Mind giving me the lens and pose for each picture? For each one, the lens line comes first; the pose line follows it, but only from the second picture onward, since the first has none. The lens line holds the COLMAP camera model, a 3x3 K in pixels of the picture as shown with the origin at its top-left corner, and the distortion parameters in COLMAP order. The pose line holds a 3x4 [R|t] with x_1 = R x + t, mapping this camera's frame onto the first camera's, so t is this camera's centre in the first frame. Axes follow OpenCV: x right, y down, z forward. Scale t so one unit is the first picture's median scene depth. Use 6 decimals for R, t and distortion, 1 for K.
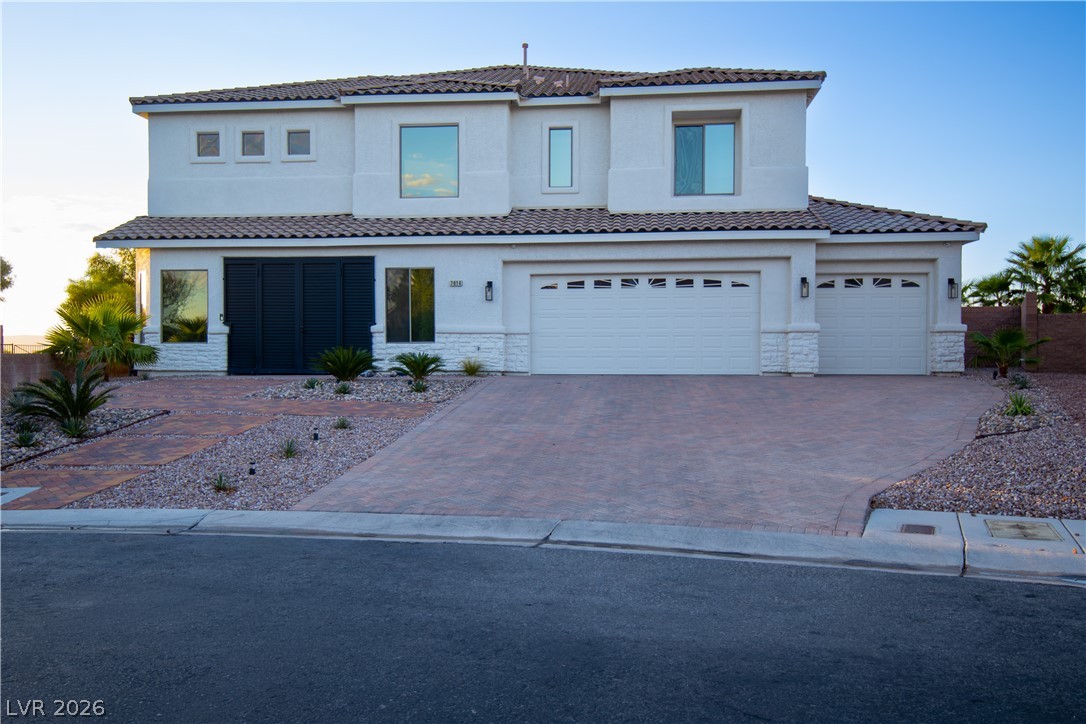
lens RADIAL K [[847.6, 0, 543.0], [0, 847.6, 362.0], [0, 0, 1]] dist [0.027837, -0.001252]
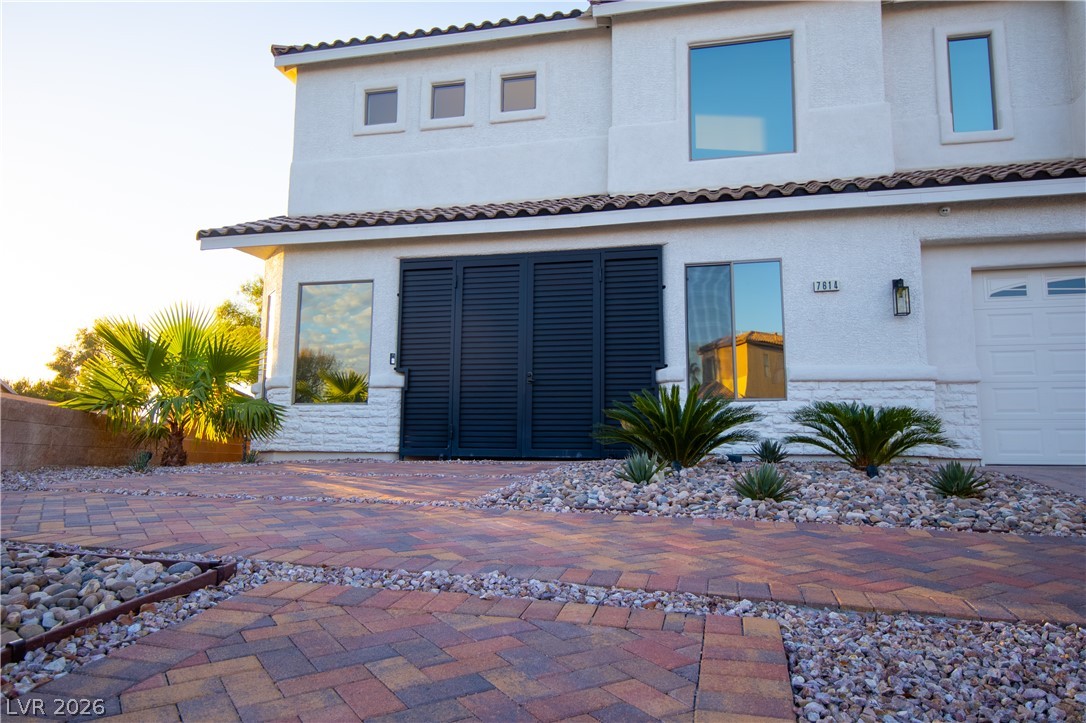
lens RADIAL K [[732.7, 0, 543.0], [0, 732.7, 361.5], [0, 0, 1]] dist [0.031601, -0.000456]
pose [[0.992259, -0.007649, -0.123947, -0.213488], [-0.010340, 0.989546, -0.143844, 0.020016], [0.123752, 0.144012, 0.981808, 0.520359]]
